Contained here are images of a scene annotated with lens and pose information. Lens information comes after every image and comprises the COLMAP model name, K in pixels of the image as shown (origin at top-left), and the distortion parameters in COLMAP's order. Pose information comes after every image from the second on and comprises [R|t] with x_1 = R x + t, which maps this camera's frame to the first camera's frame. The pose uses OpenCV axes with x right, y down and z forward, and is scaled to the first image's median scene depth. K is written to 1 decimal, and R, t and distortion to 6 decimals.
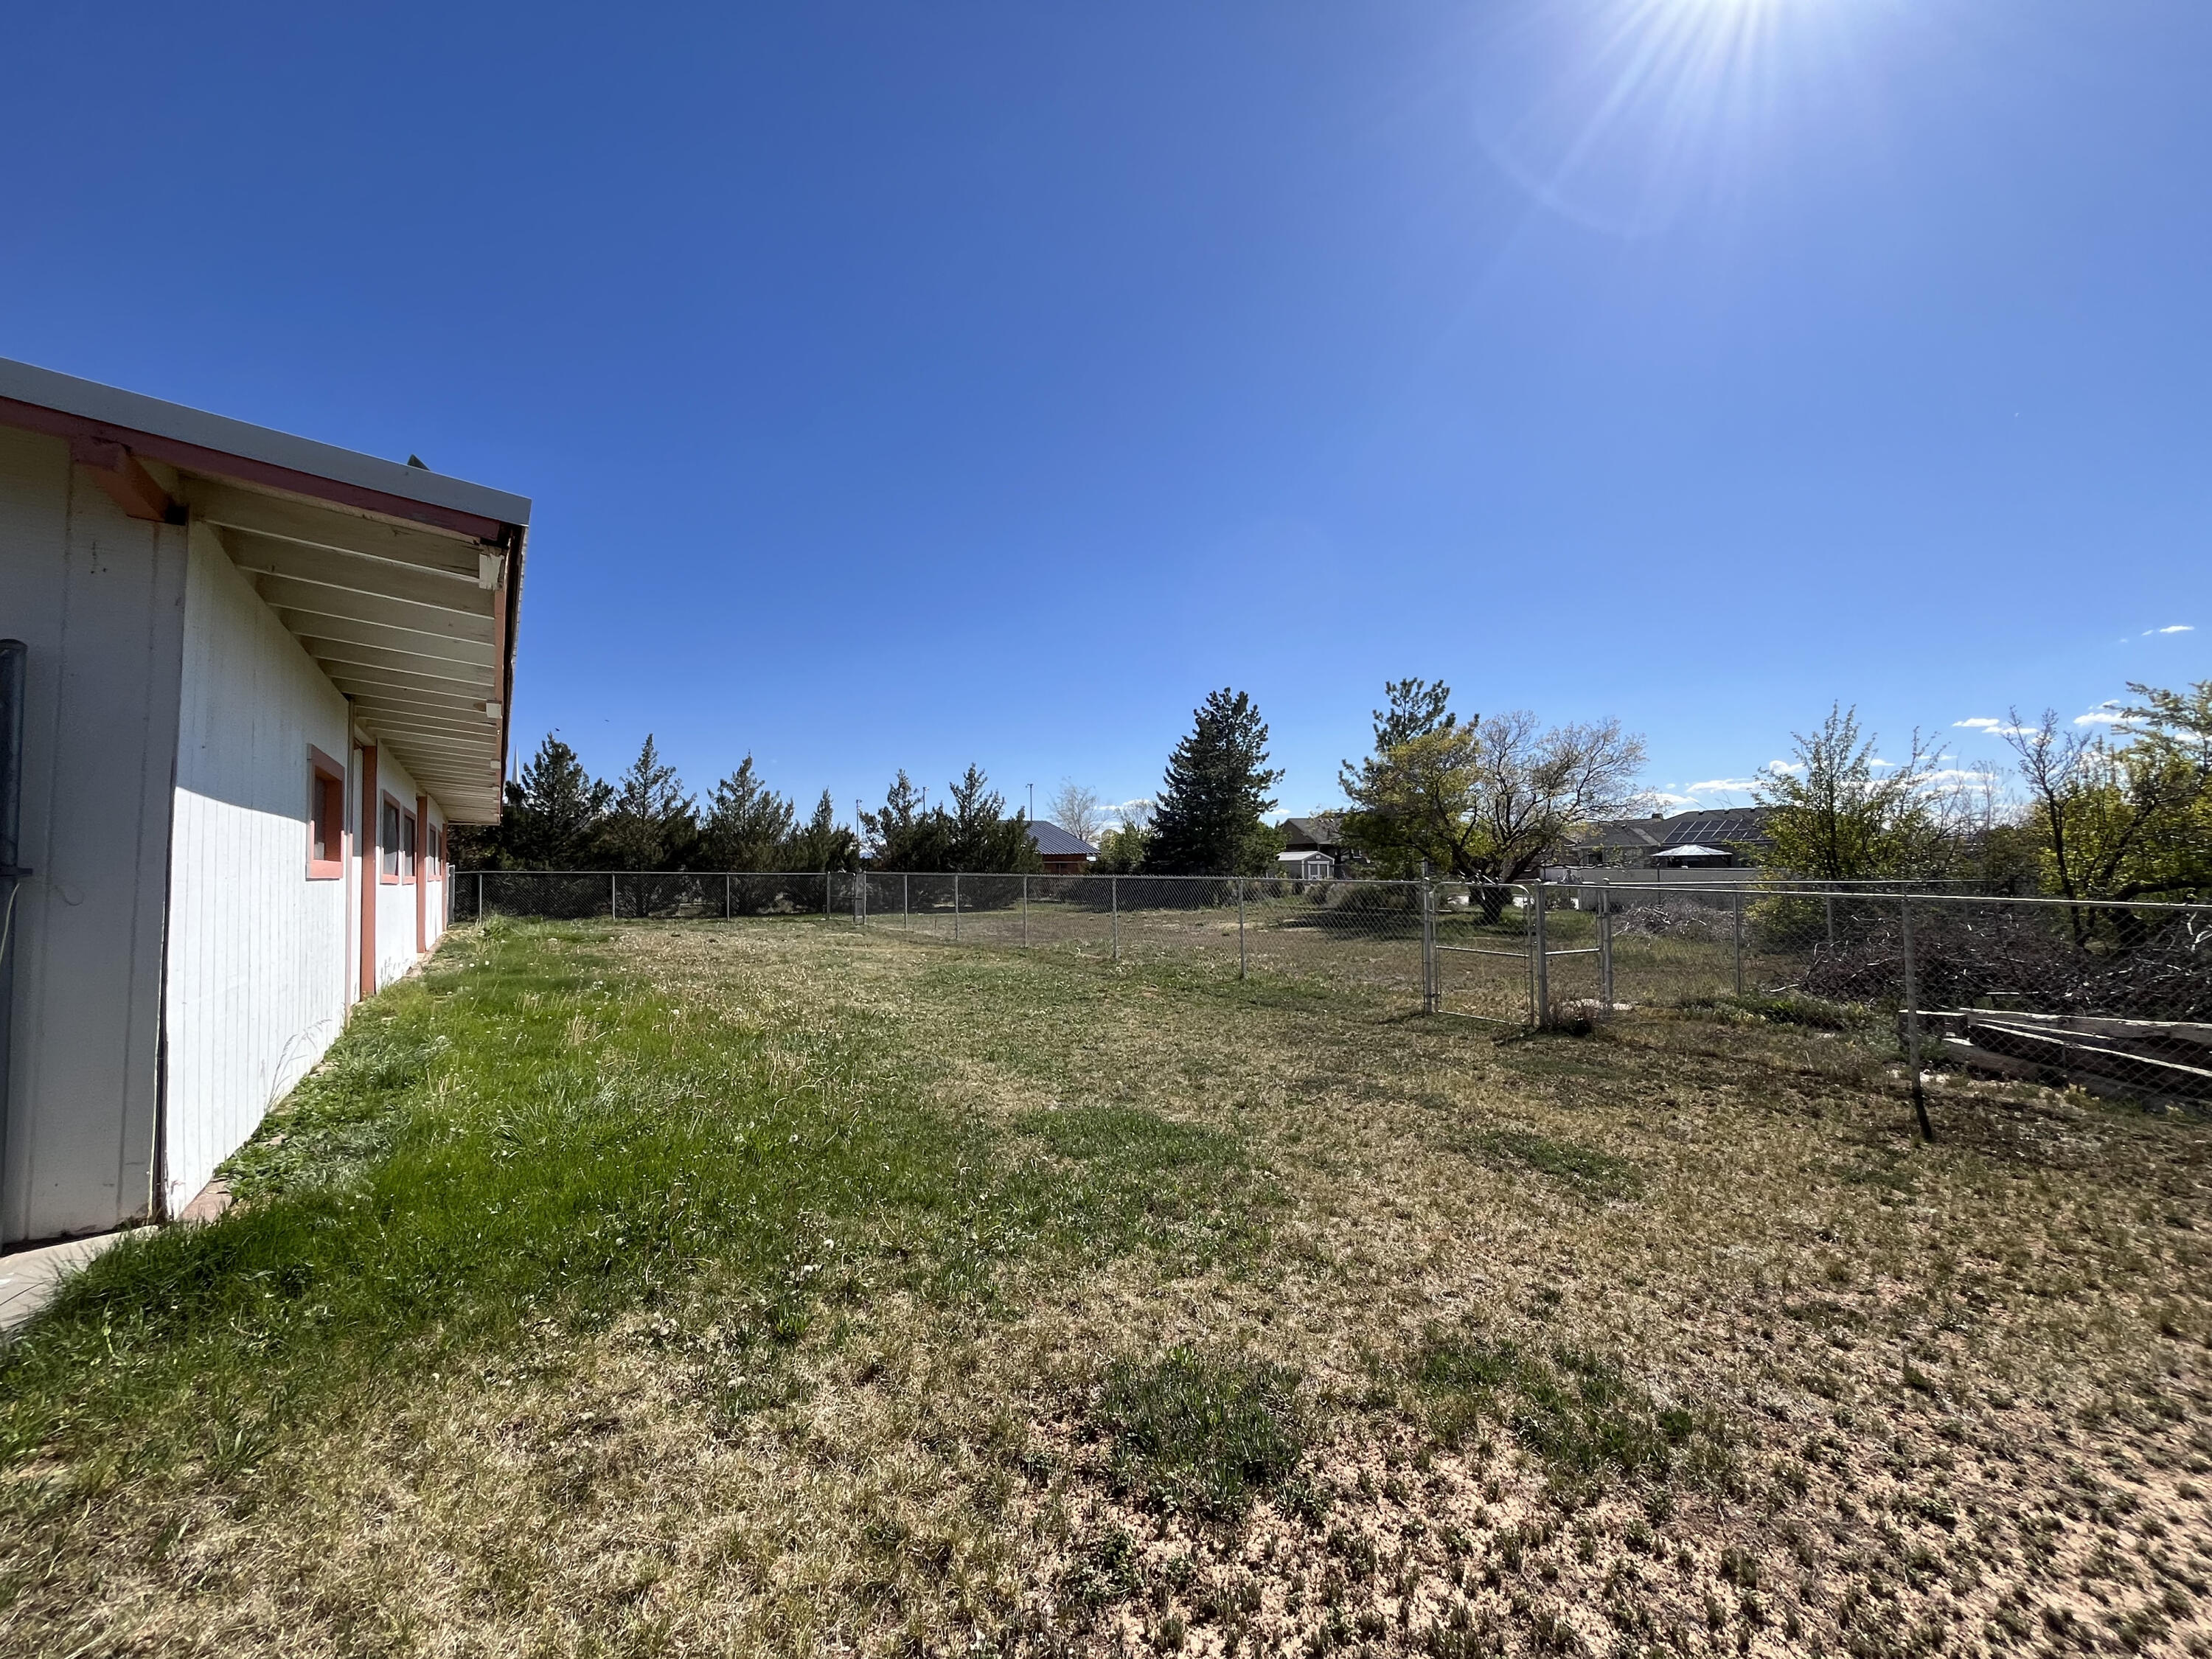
lens RADIAL K [[895.6, 0, 1100.7], [0, 895.6, 830.9], [0, 0, 1]] dist [-0.002720, 0.000020]
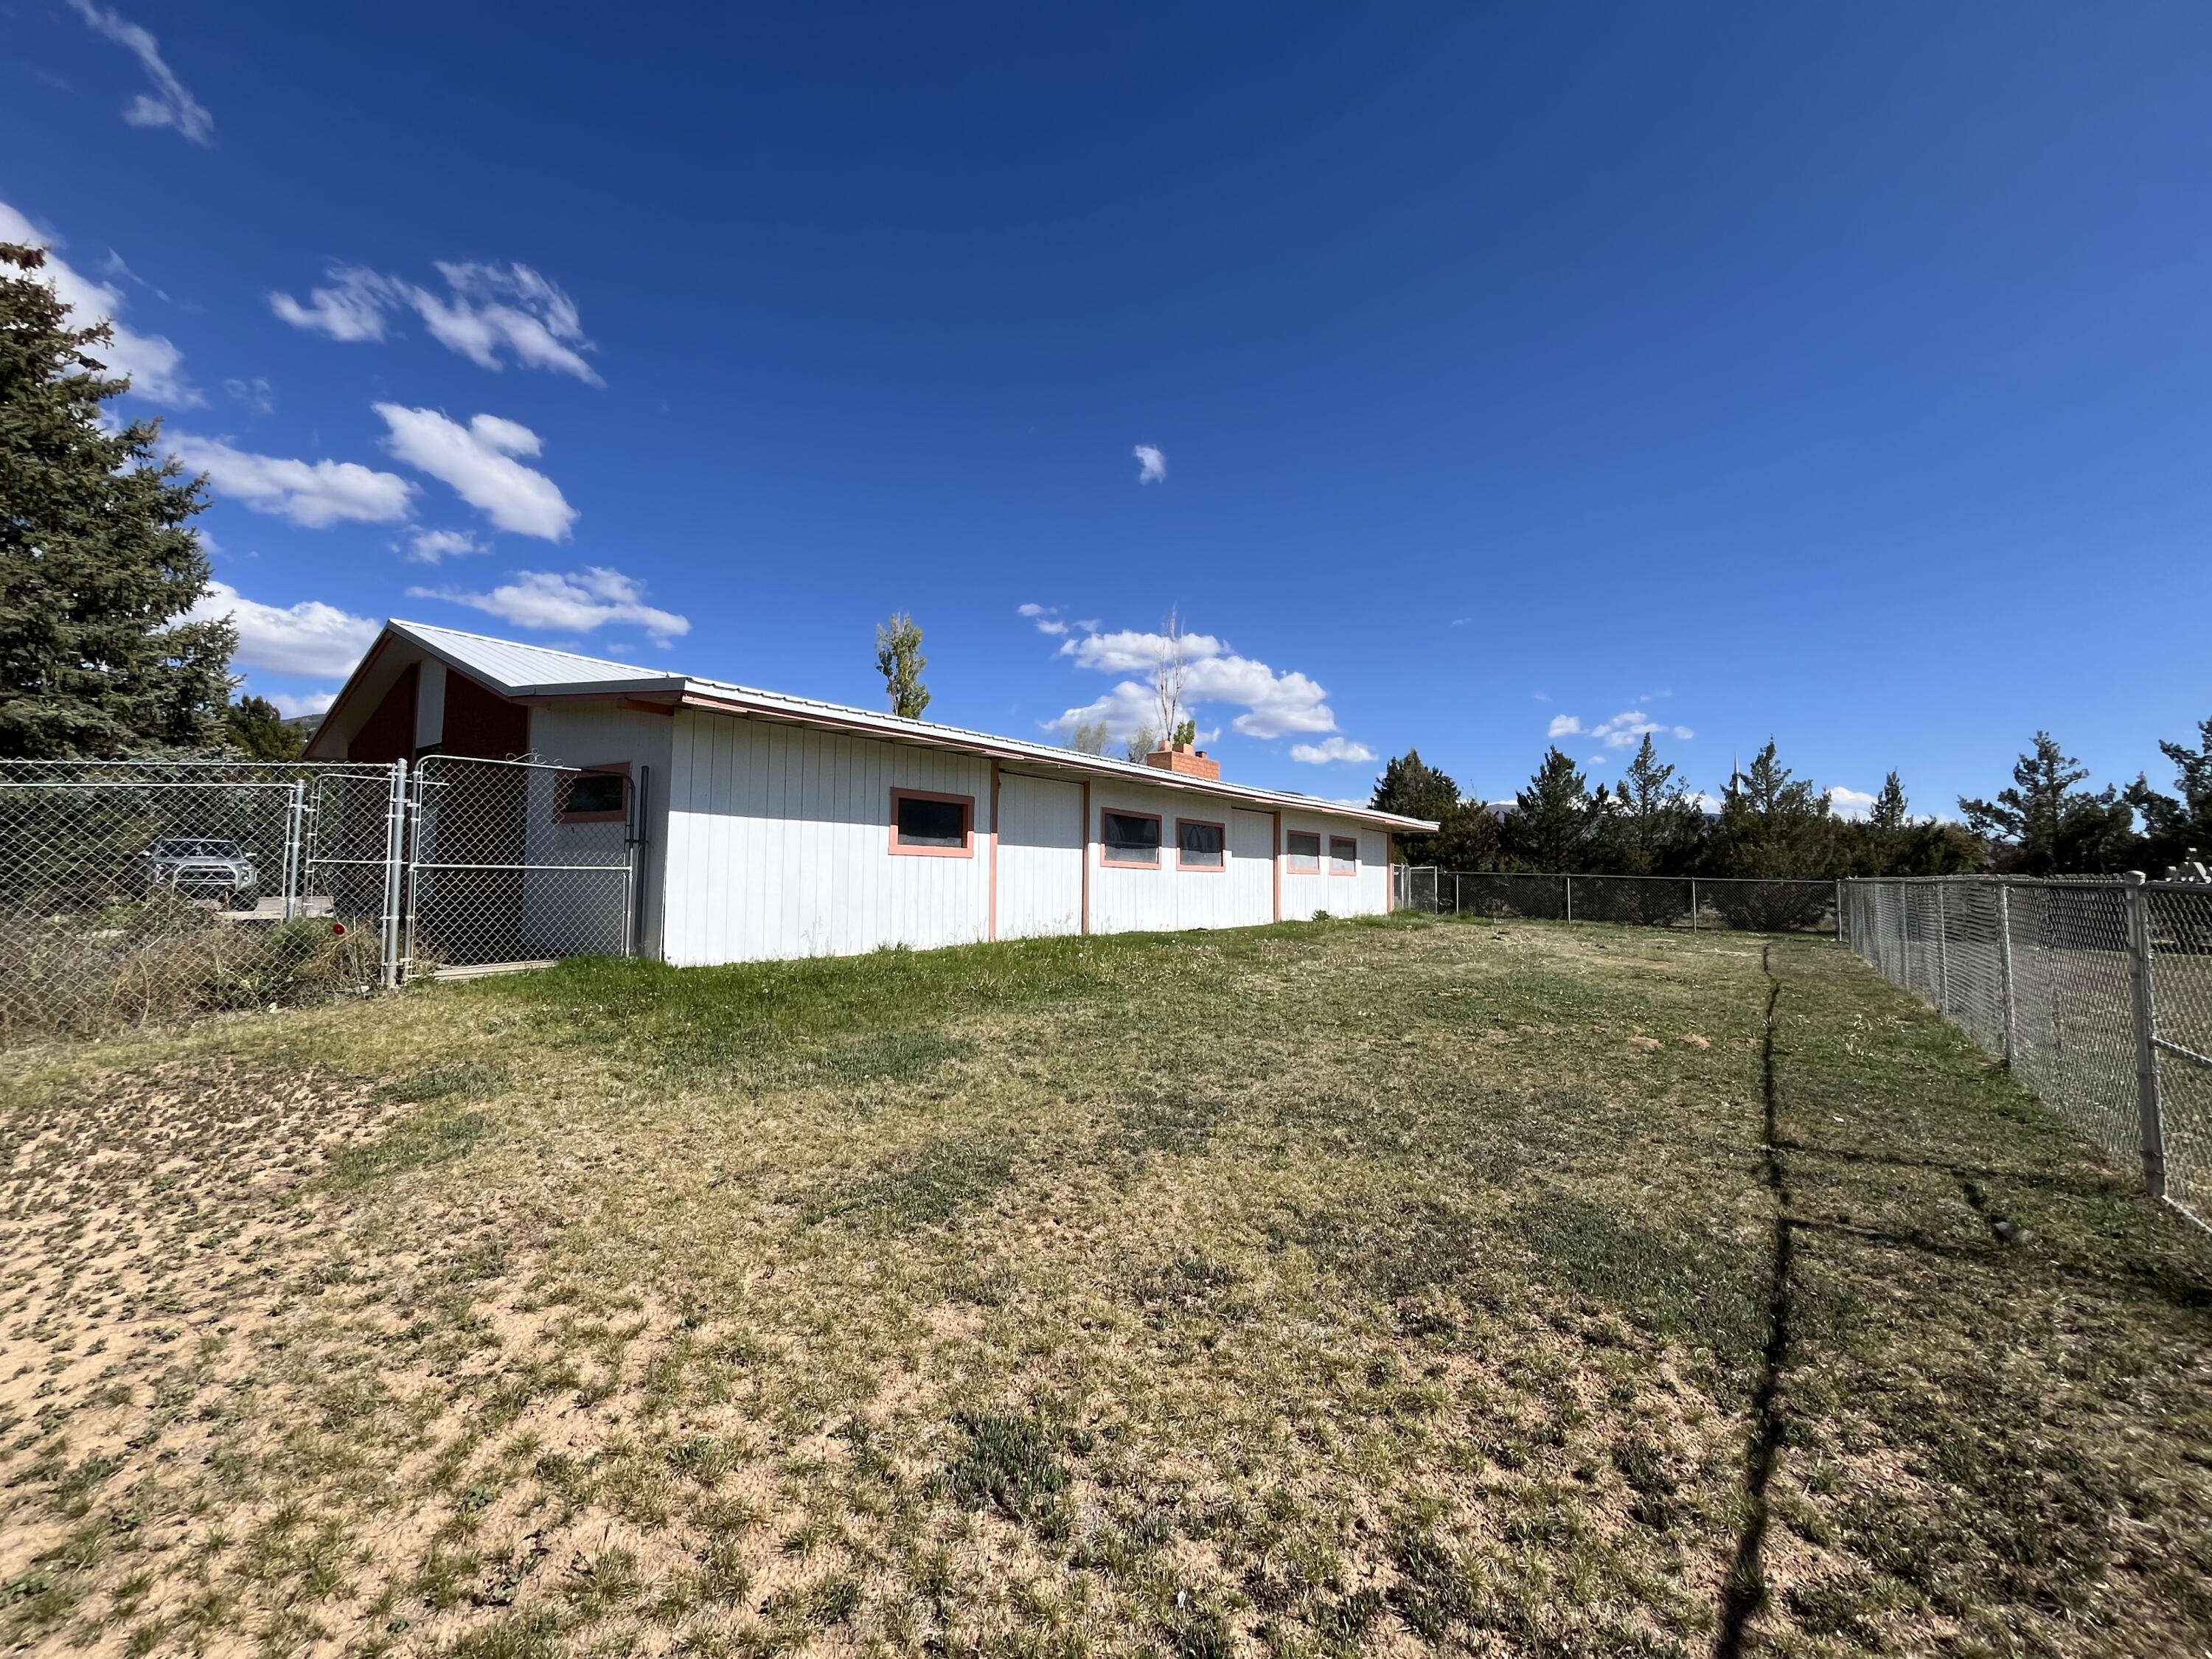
lens RADIAL K [[895.6, 0, 1093.1], [0, 895.6, 826.5], [0, 0, 1]] dist [-0.002720, 0.000020]
pose [[0.329509, -0.037279, -0.943416, 0.198877], [0.020173, 0.999270, -0.032440, 0.011009], [0.943937, -0.008343, 0.330021, 0.132994]]
